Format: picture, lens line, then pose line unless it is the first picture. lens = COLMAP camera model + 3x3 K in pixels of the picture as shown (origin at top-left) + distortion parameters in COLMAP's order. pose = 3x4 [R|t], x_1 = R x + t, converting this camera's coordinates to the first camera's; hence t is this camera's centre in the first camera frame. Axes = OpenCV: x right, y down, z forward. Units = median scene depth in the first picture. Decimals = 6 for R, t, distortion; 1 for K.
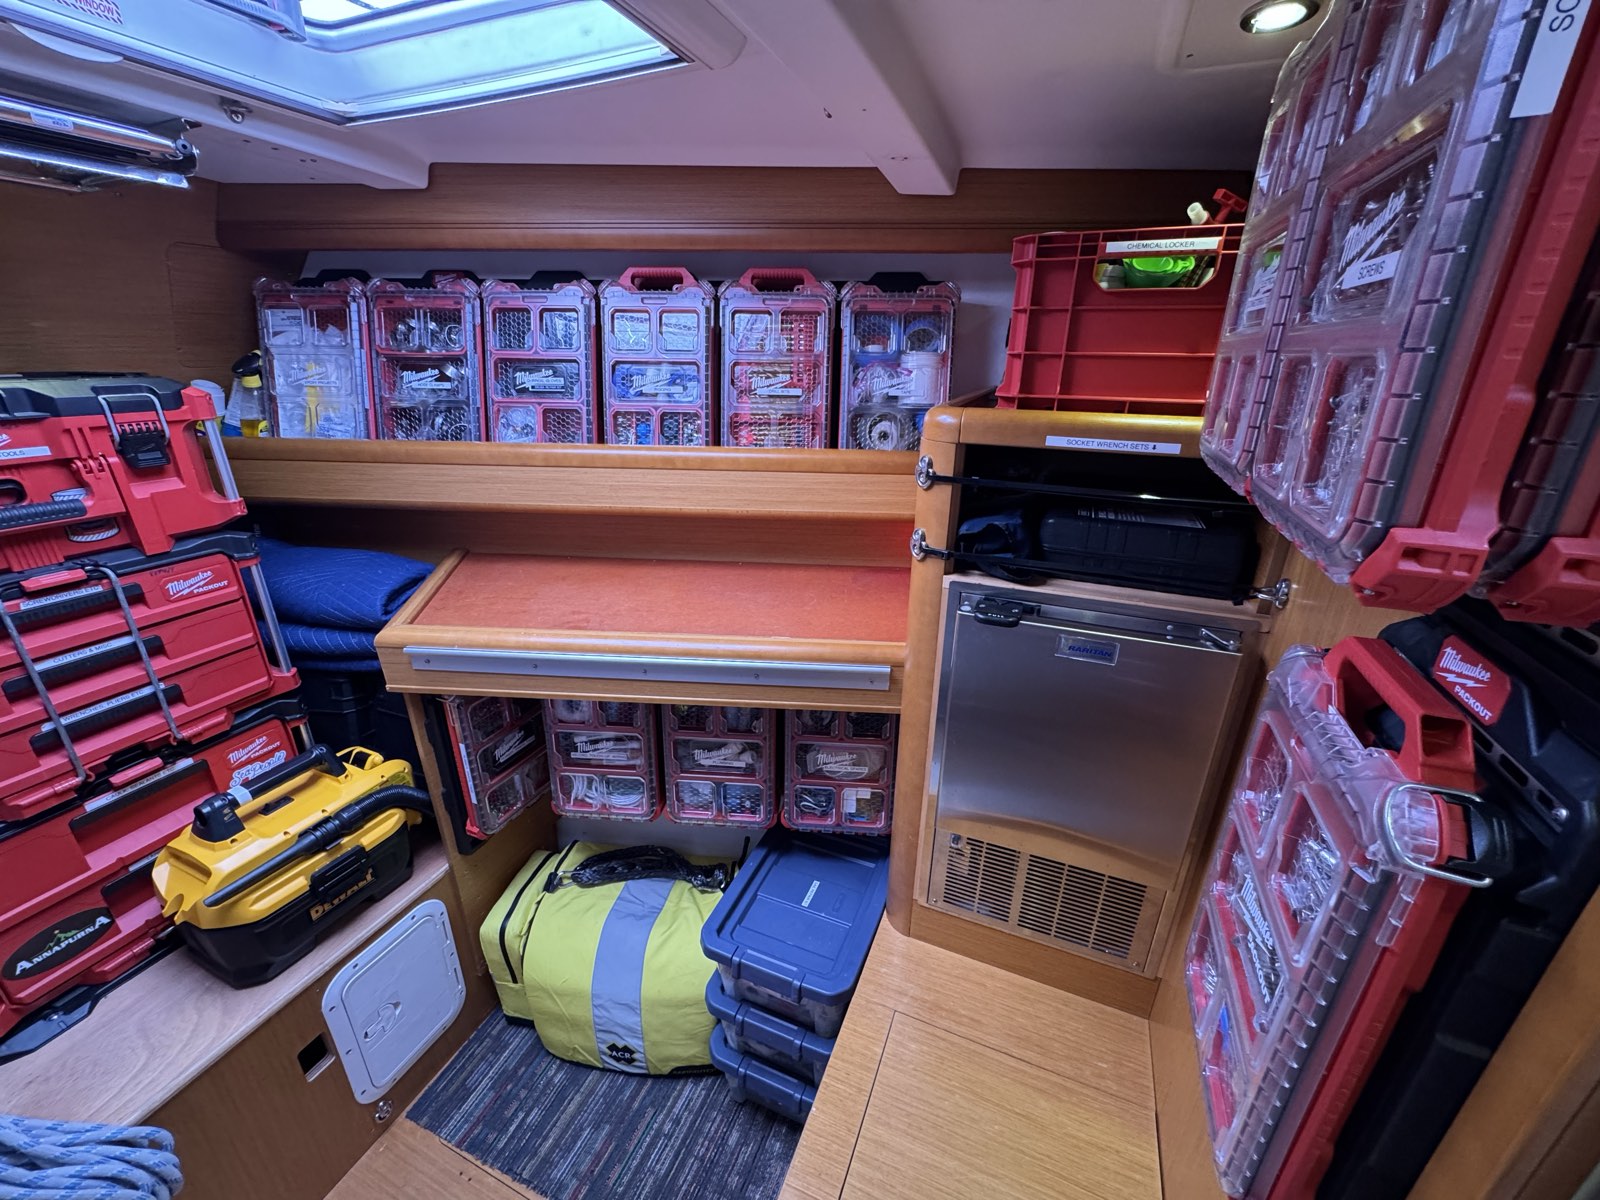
lens RADIAL K [[636.9, 0, 800.0], [0, 636.9, 600.0], [0, 0, 1]] dist [-0.003863, 0.000266]
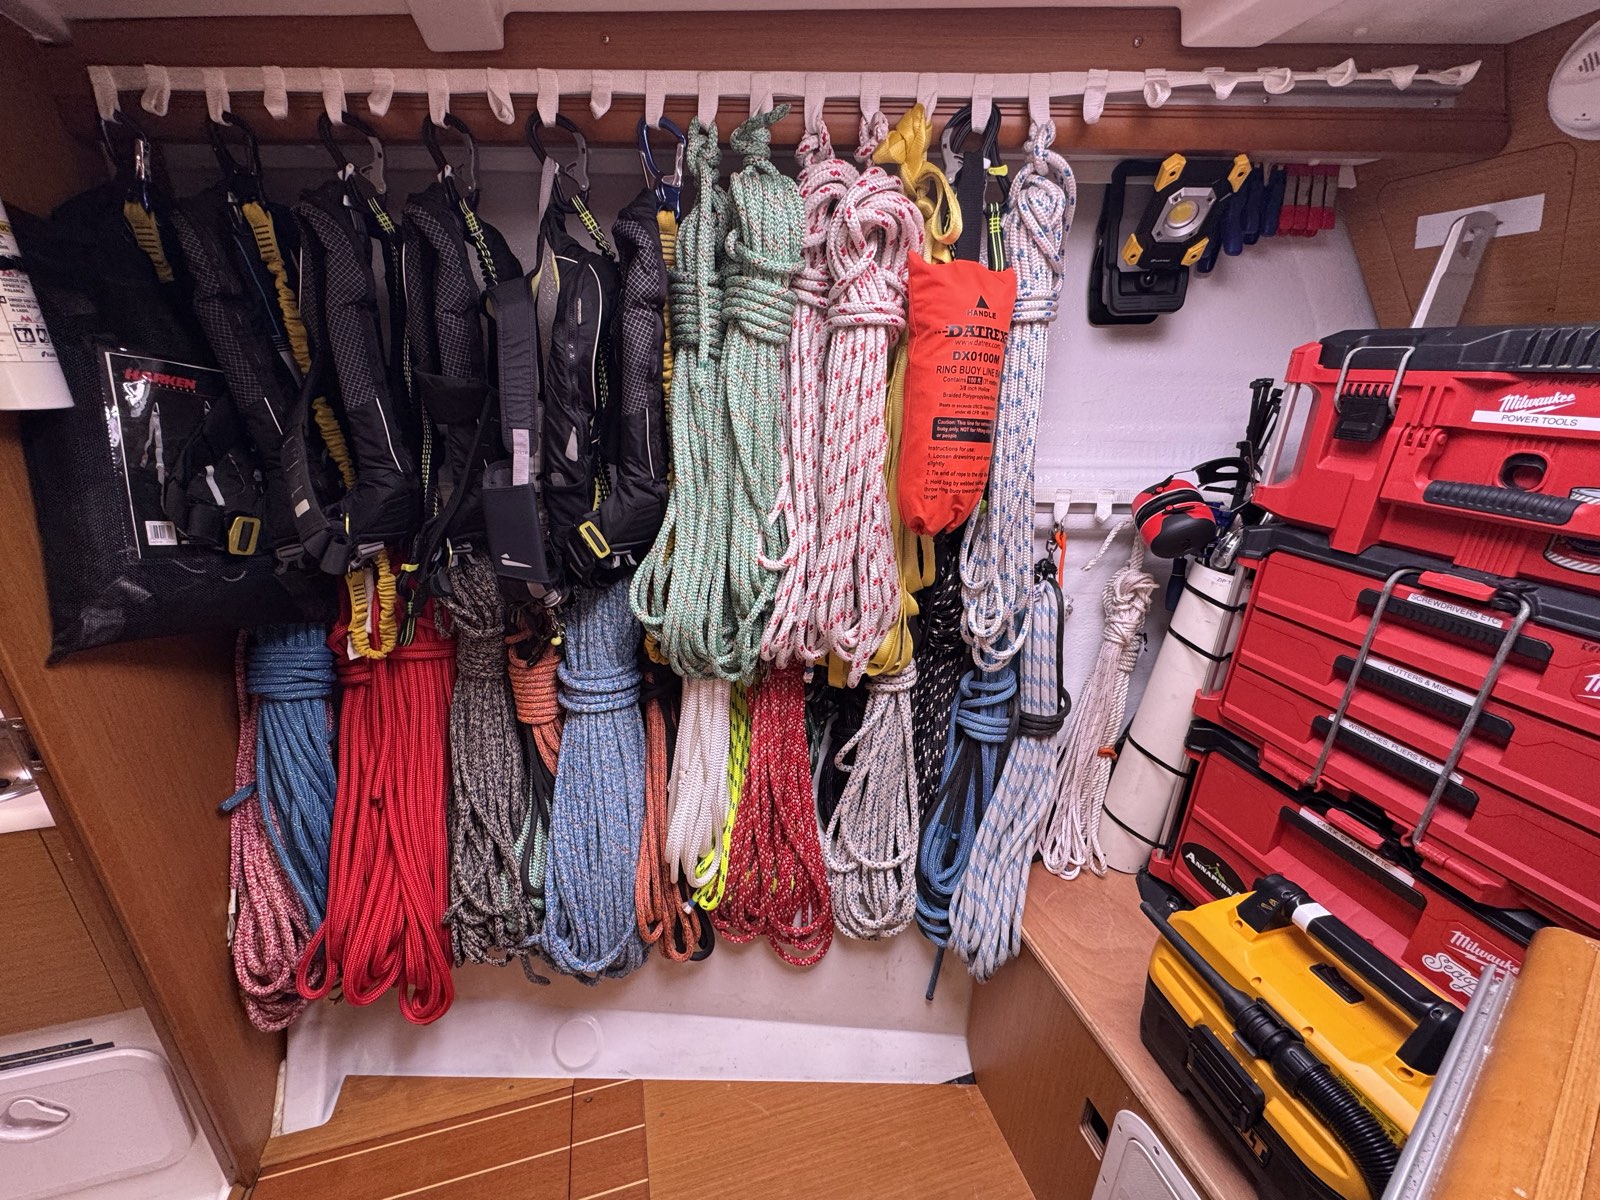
lens RADIAL K [[636.9, 0, 800.0], [0, 636.9, 600.0], [0, 0, 1]] dist [-0.003863, 0.000266]
pose [[-0.775897, 0.192217, -0.600863, -0.074660], [-0.260015, 0.770352, 0.582195, -0.185089], [0.574784, 0.607956, -0.547734, 0.702913]]
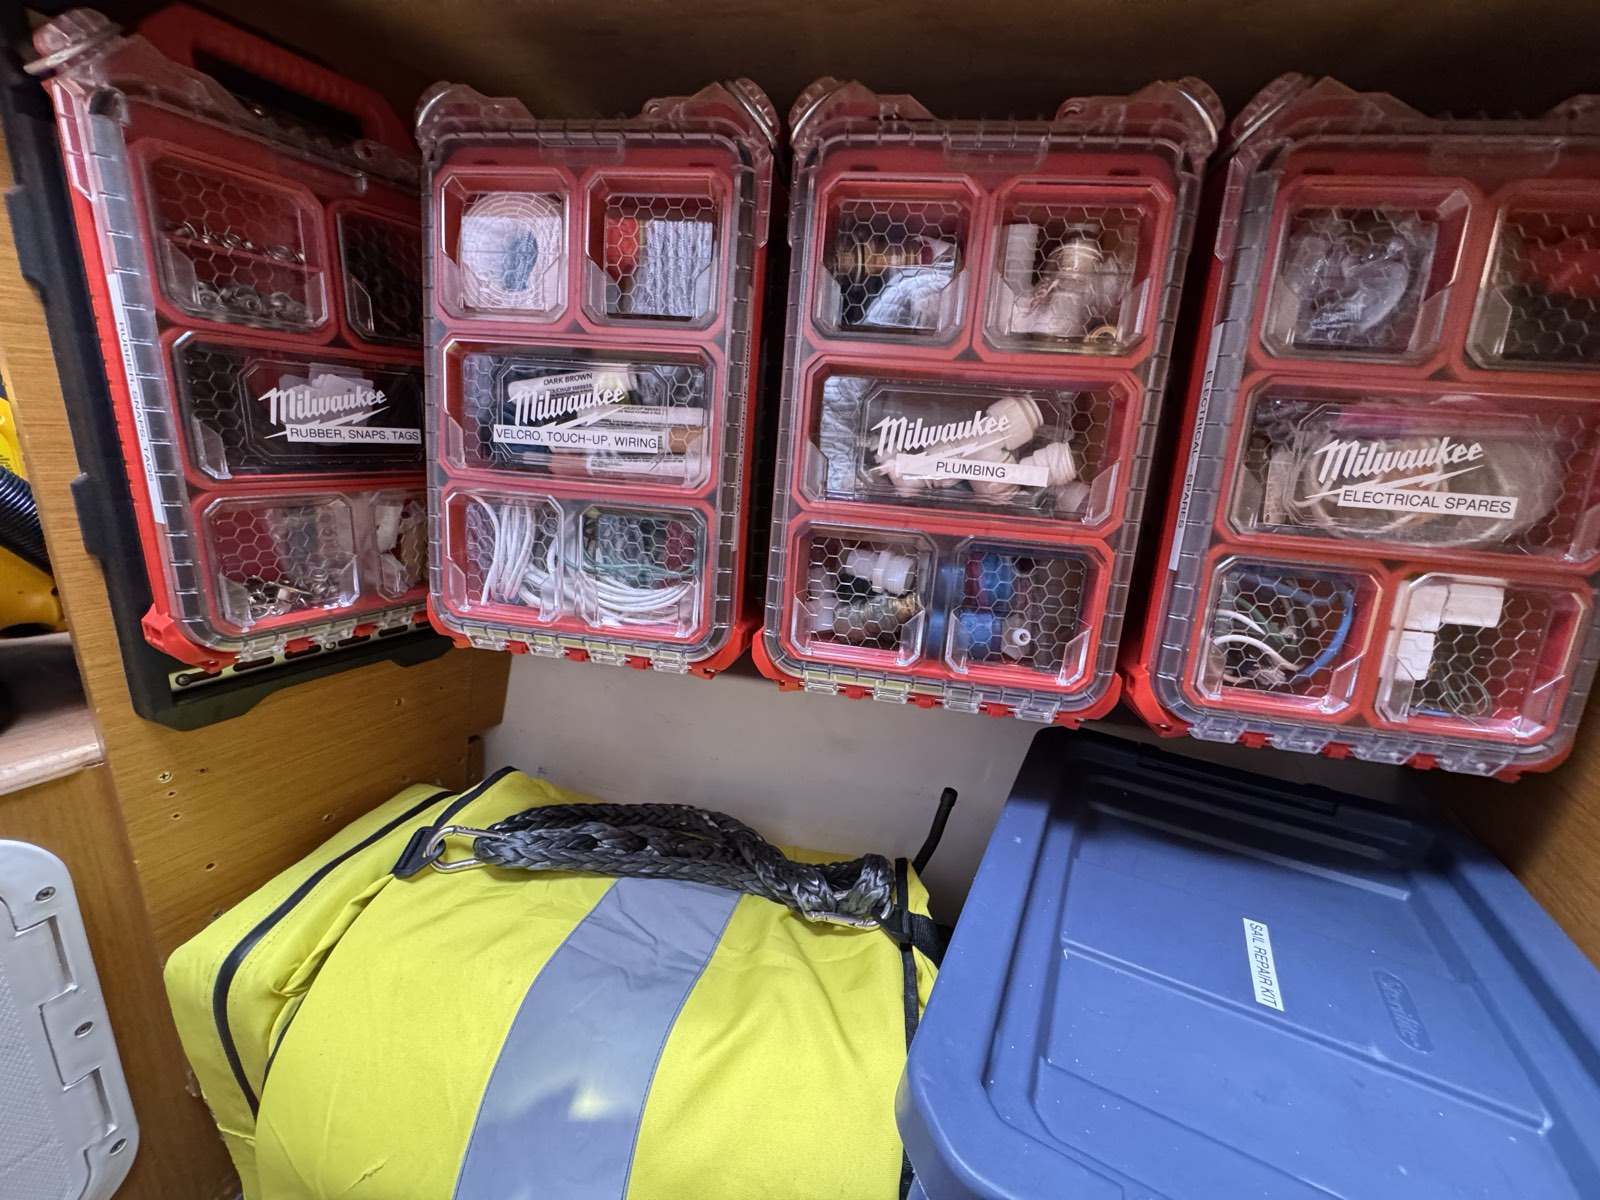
lens RADIAL K [[636.9, 0, 800.0], [0, 636.9, 600.0], [0, 0, 1]] dist [-0.003863, 0.000266]
pose [[0.994431, 0.080038, -0.068566, -0.174279], [-0.087234, 0.990169, -0.109343, 0.355191], [0.059140, 0.114716, 0.991636, 0.700745]]
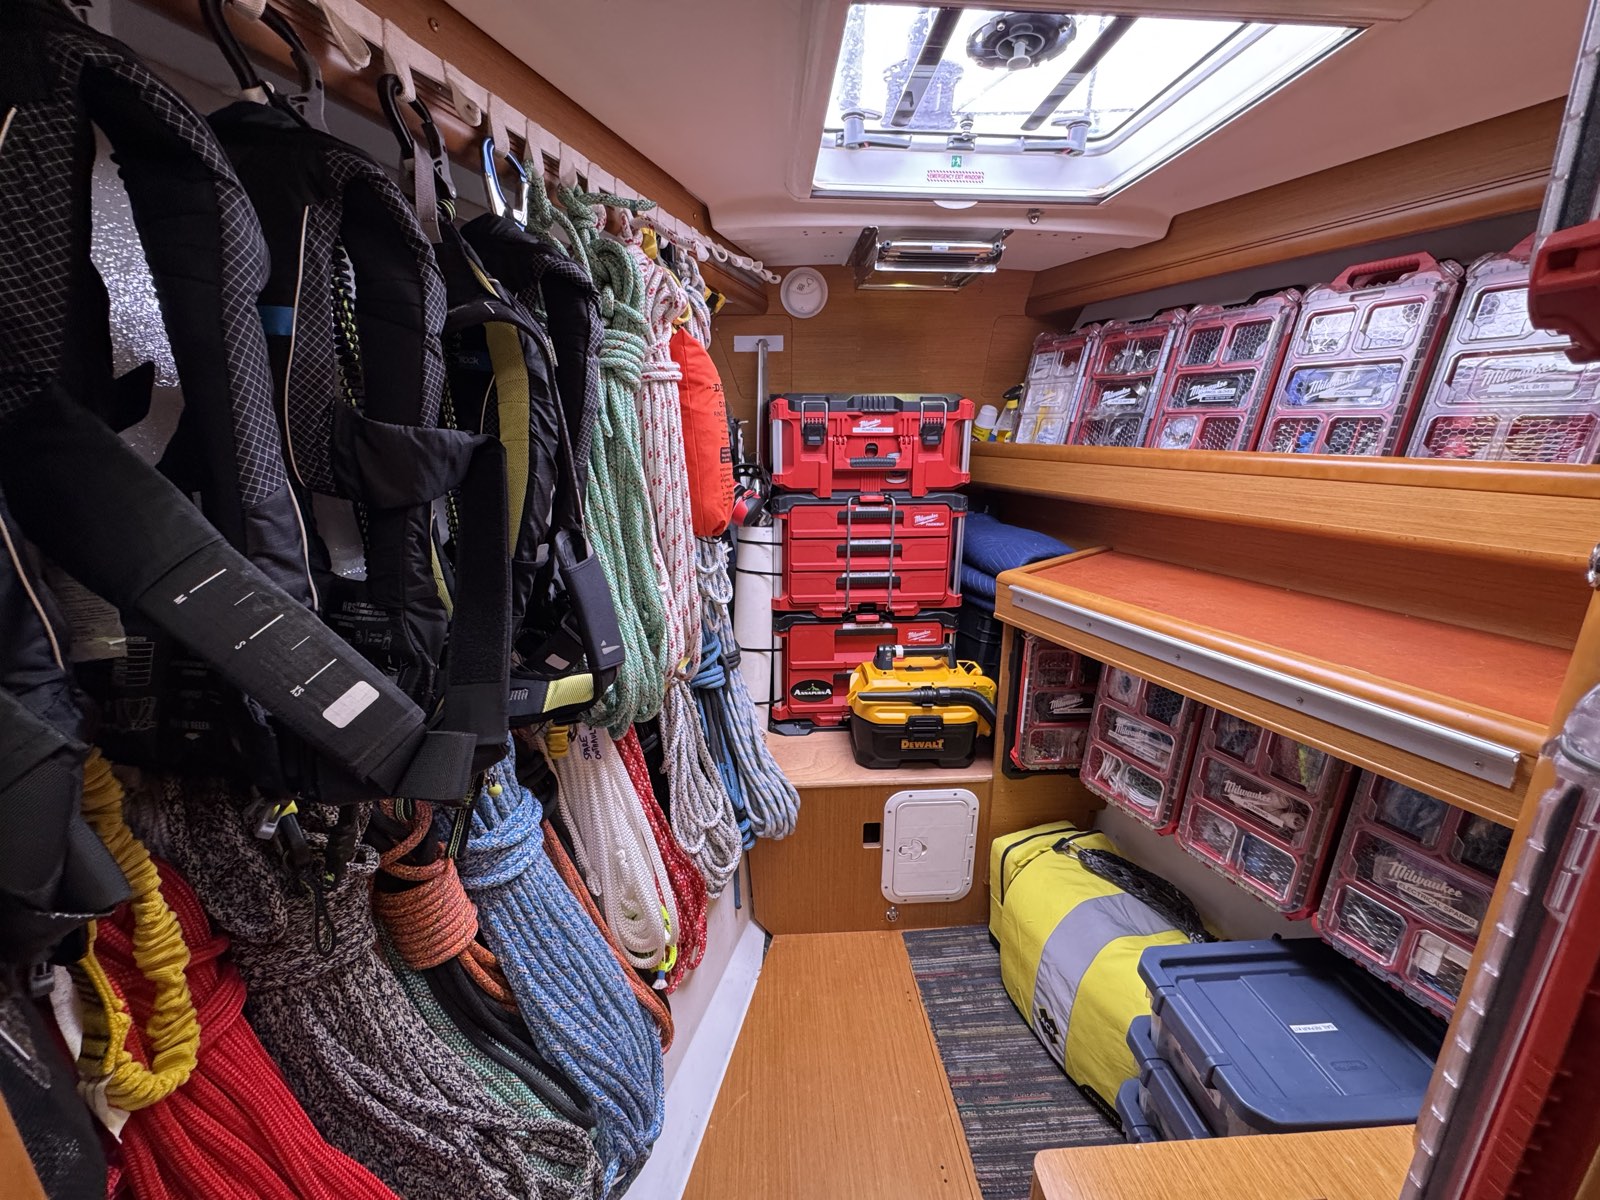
lens RADIAL K [[636.9, 0, 800.0], [0, 636.9, 600.0], [0, 0, 1]] dist [-0.003863, 0.000266]
pose [[0.442367, 0.225088, -0.868128, 0.287158], [-0.322269, 0.943233, 0.080344, 0.118192], [0.836931, 0.244229, 0.489794, -0.003805]]
